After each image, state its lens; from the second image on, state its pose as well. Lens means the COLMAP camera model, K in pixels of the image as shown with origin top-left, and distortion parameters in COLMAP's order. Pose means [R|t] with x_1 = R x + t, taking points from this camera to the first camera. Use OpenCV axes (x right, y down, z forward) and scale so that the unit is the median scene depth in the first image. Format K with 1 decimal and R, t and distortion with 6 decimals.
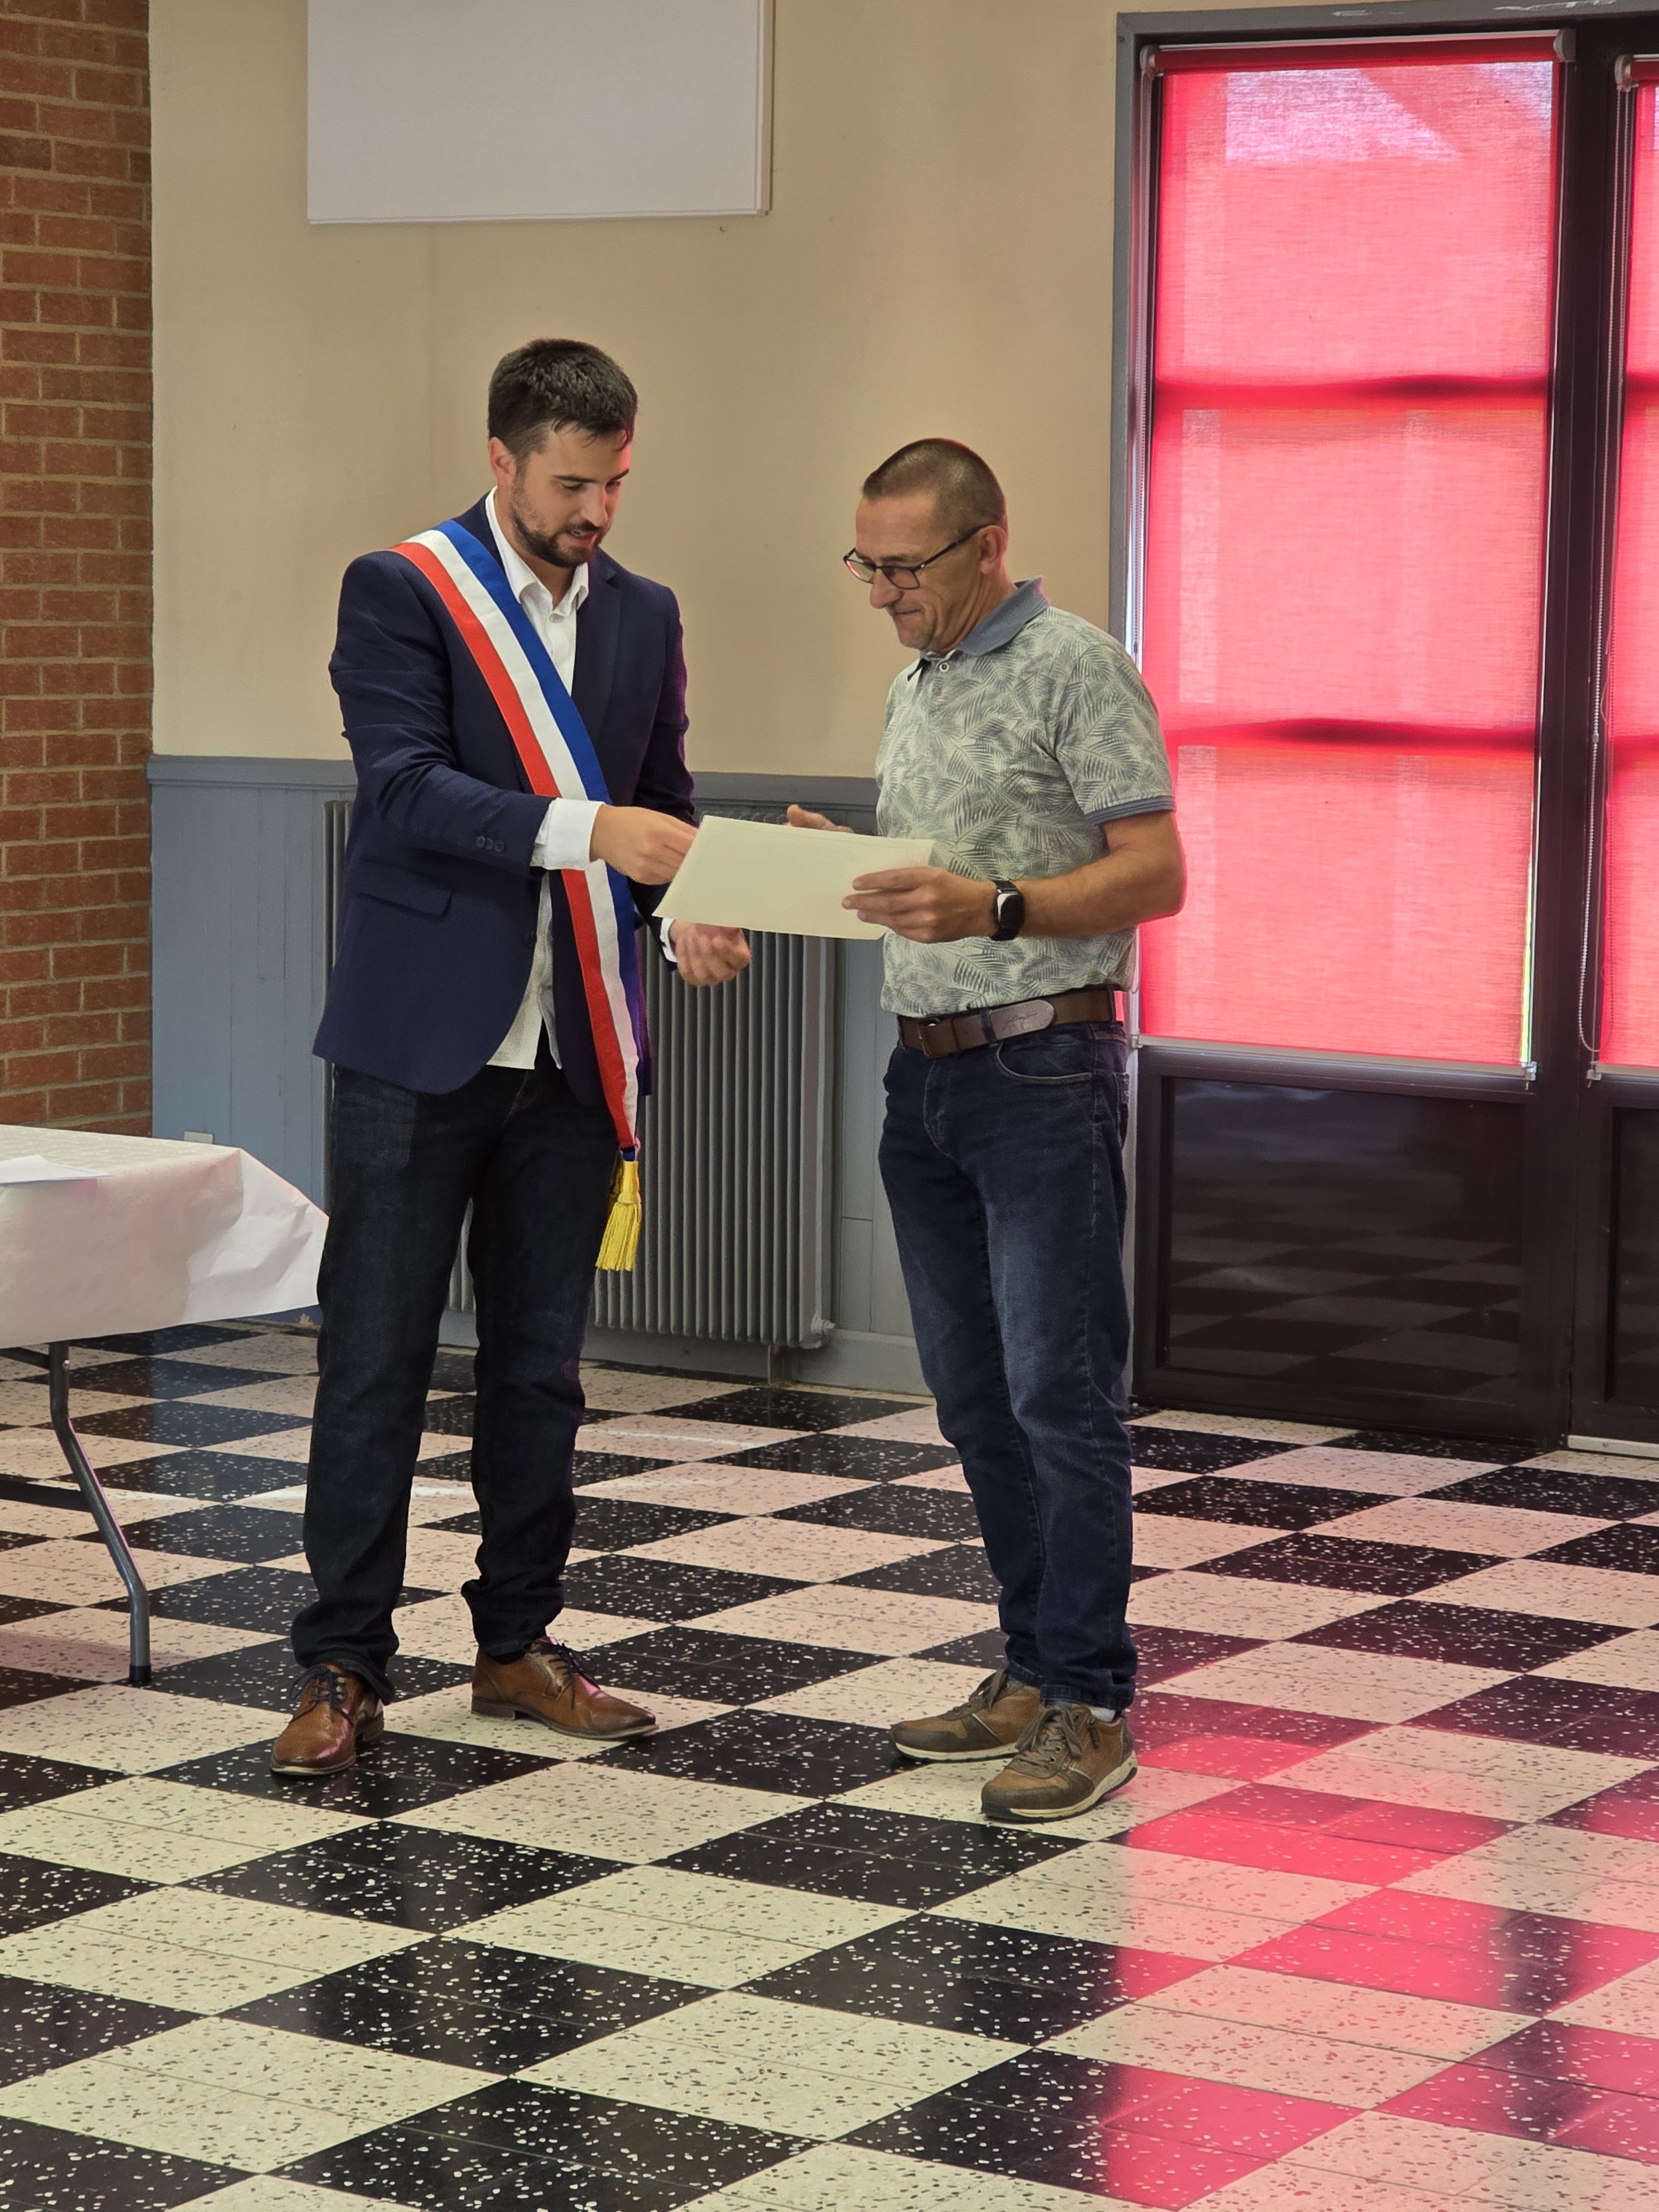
lens RADIAL K [[5325.8, 0, 821.8], [0, 5325.8, 1103.5], [0, 0, 1]] dist [0.067895, 0.000000]
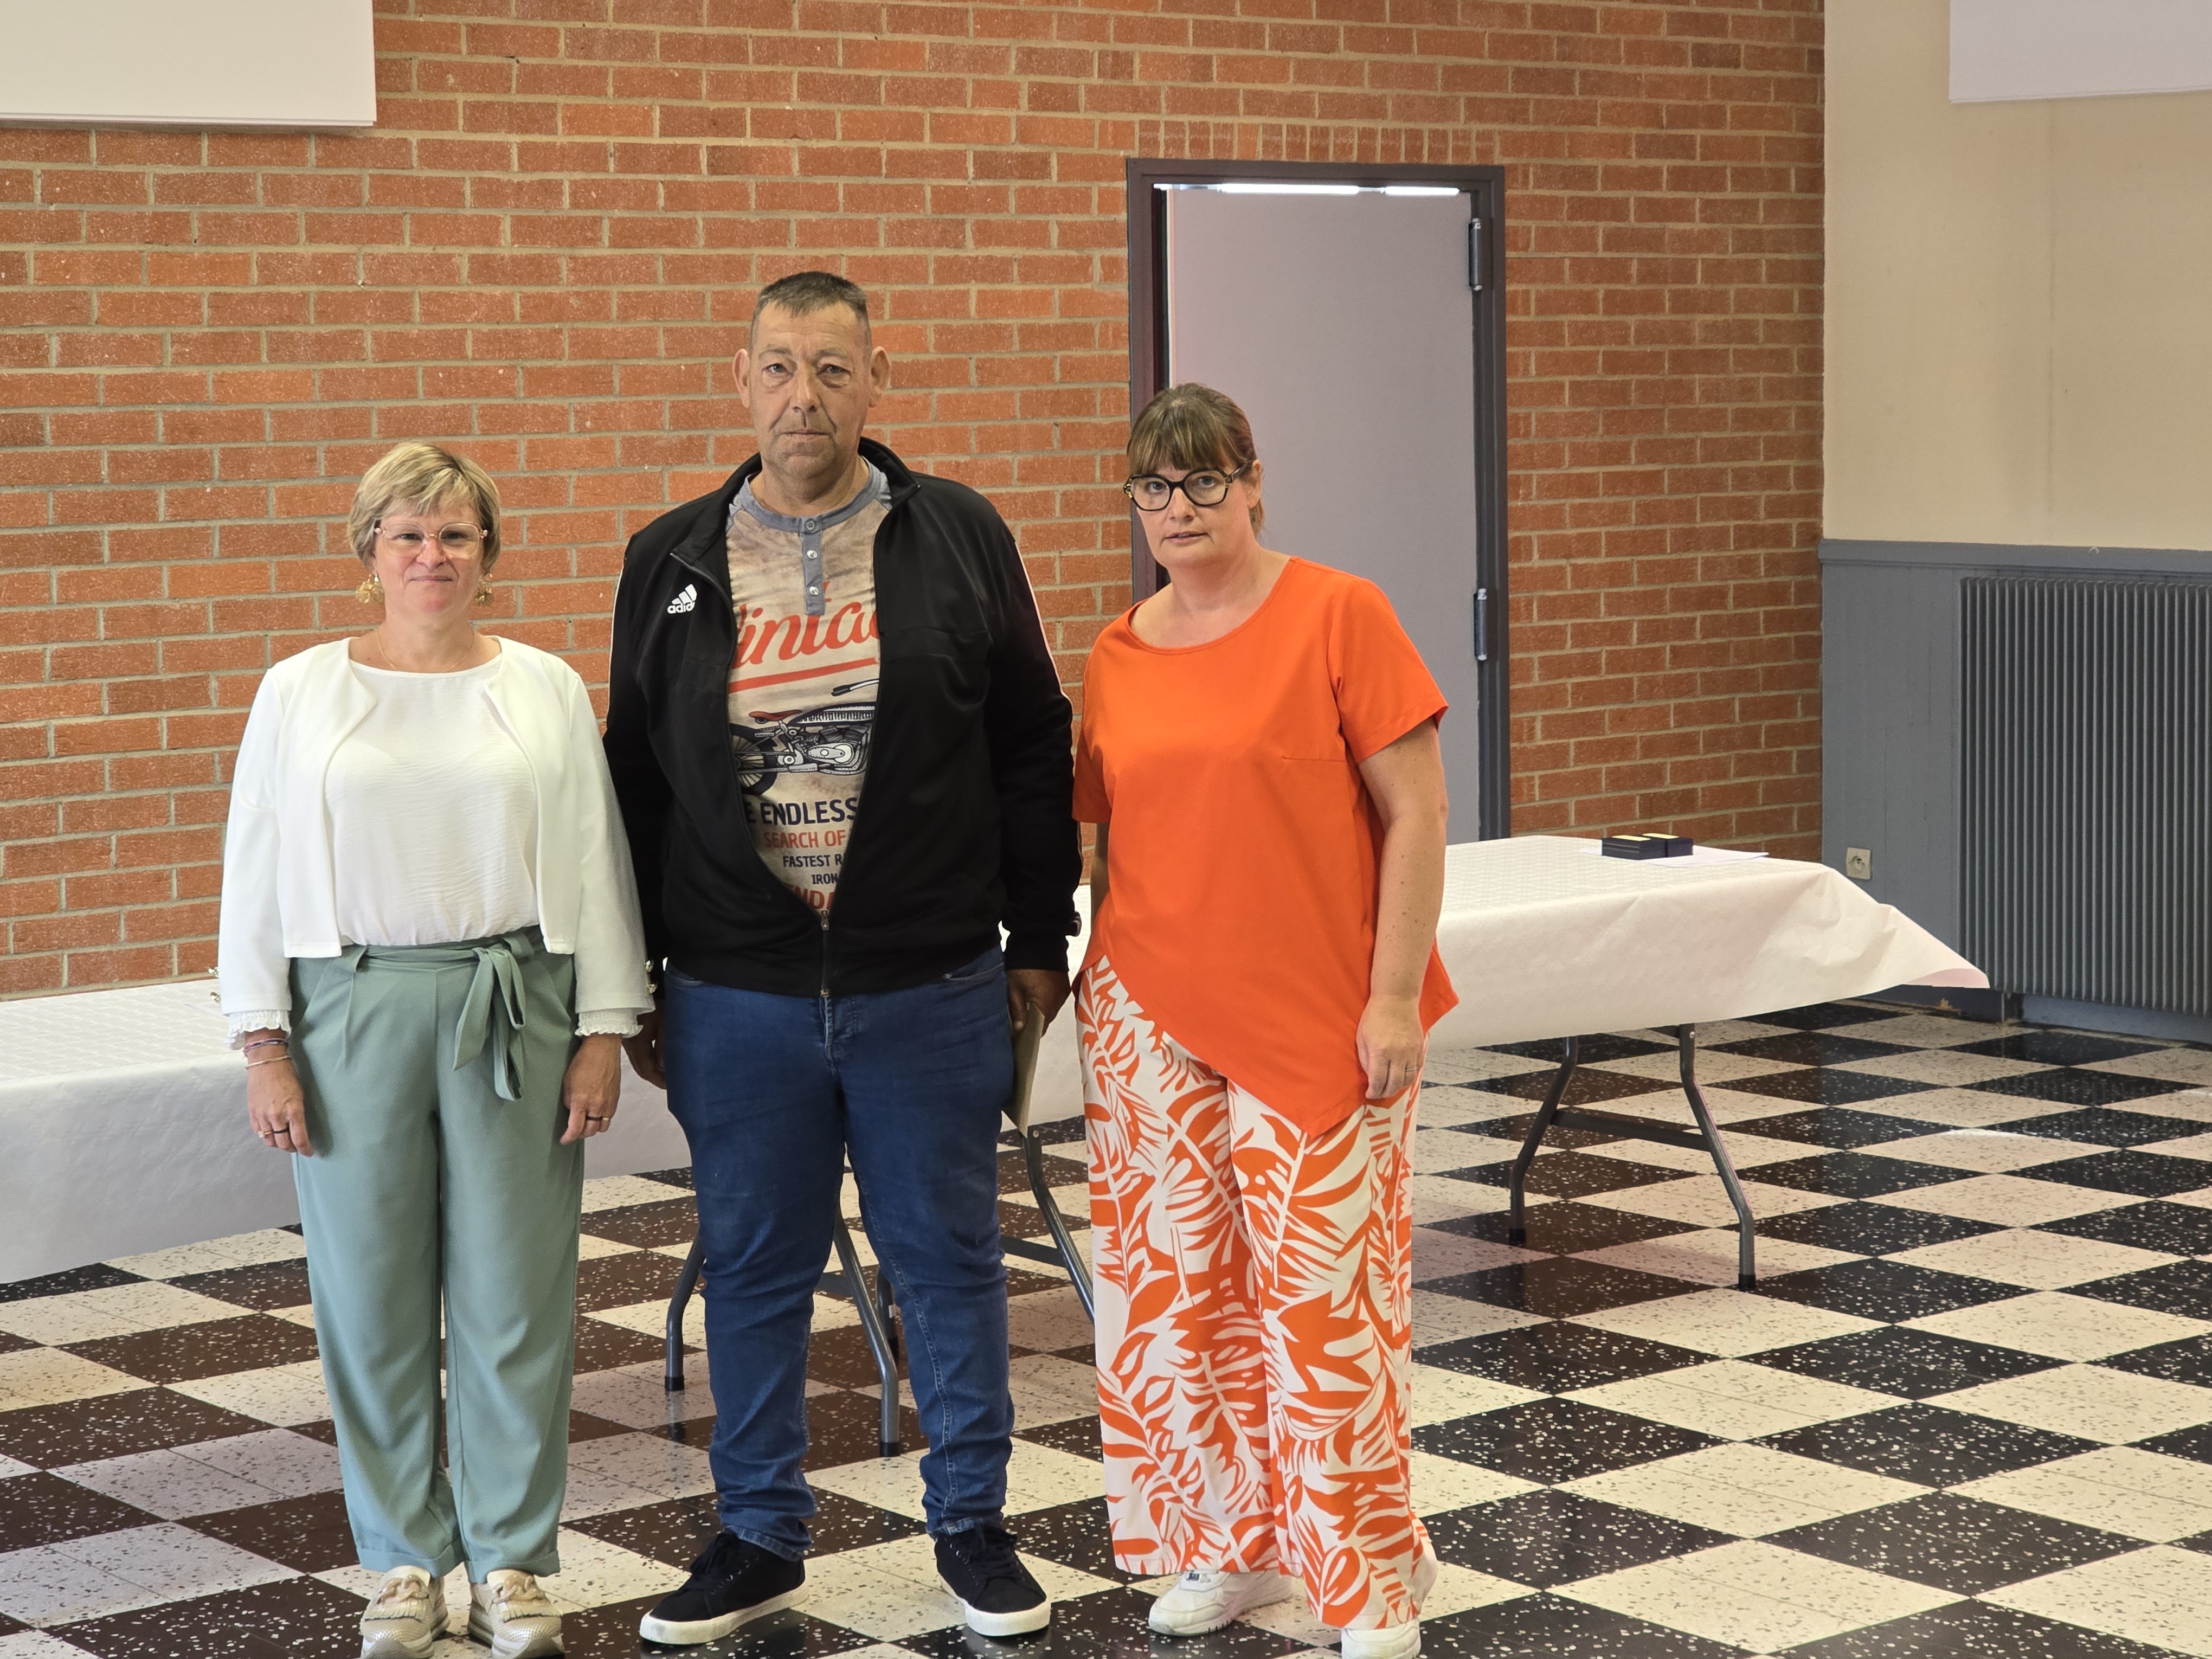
lens RADIAL K [[4668.7, 0, 1158.2], [0, 4668.7, 765.6], [0, 0, 1]] dist [0.027830, 0.000000]
pose [[0.956487, 0.003820, -0.291751, 0.059010], [-0.006179, 0.999955, -0.007167, -0.006500], [0.291711, 0.008658, 0.956467, -0.099217]]
